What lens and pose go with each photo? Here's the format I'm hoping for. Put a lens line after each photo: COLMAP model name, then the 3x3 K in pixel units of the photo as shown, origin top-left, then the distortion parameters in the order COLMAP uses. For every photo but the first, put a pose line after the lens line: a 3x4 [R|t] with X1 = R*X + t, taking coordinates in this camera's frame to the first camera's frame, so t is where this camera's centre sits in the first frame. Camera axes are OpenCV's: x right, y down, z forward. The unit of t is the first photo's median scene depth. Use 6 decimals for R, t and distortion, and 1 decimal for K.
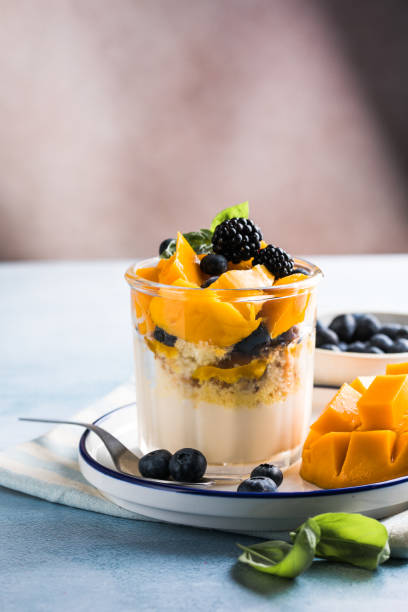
lens RADIAL K [[2462.1, 0, 203.8], [0, 2462.1, 306.0], [0, 0, 1]] dist [-0.190244, -1.263271]
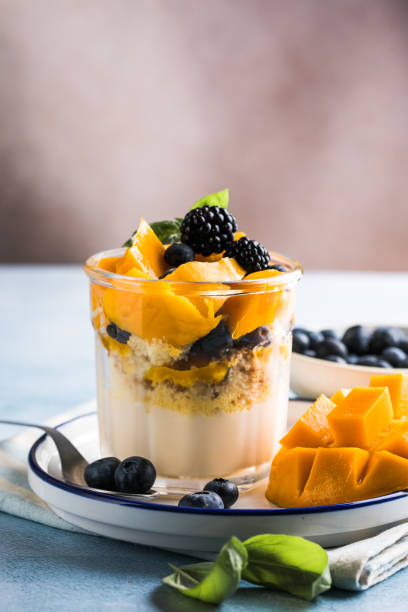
lens RADIAL K [[2462.1, 0, 203.8], [0, 2462.1, 306.0], [0, 0, 1]] dist [-0.190244, -1.263271]
pose [[0.989258, 0.042596, -0.139838, 0.141850], [-0.045947, 0.998727, -0.020826, 0.020238], [0.138773, 0.027028, 0.989955, 0.107080]]
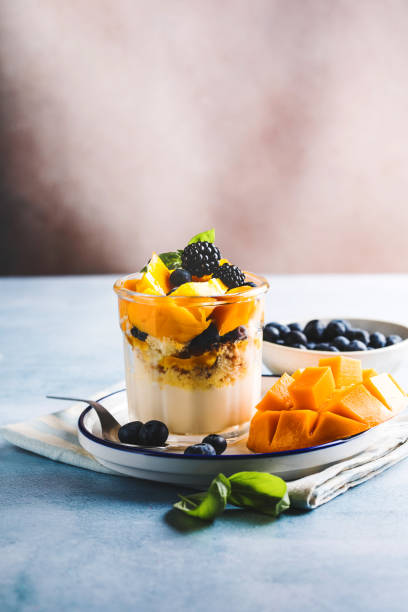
lens RADIAL K [[2462.1, 0, 203.8], [0, 2462.1, 306.0], [0, 0, 1]] dist [-0.190244, -1.263271]
pose [[0.987261, 0.015941, -0.158307, 0.220887], [-0.016858, 0.999848, -0.004455, 0.003410], [0.158212, 0.007067, 0.987380, -0.263103]]
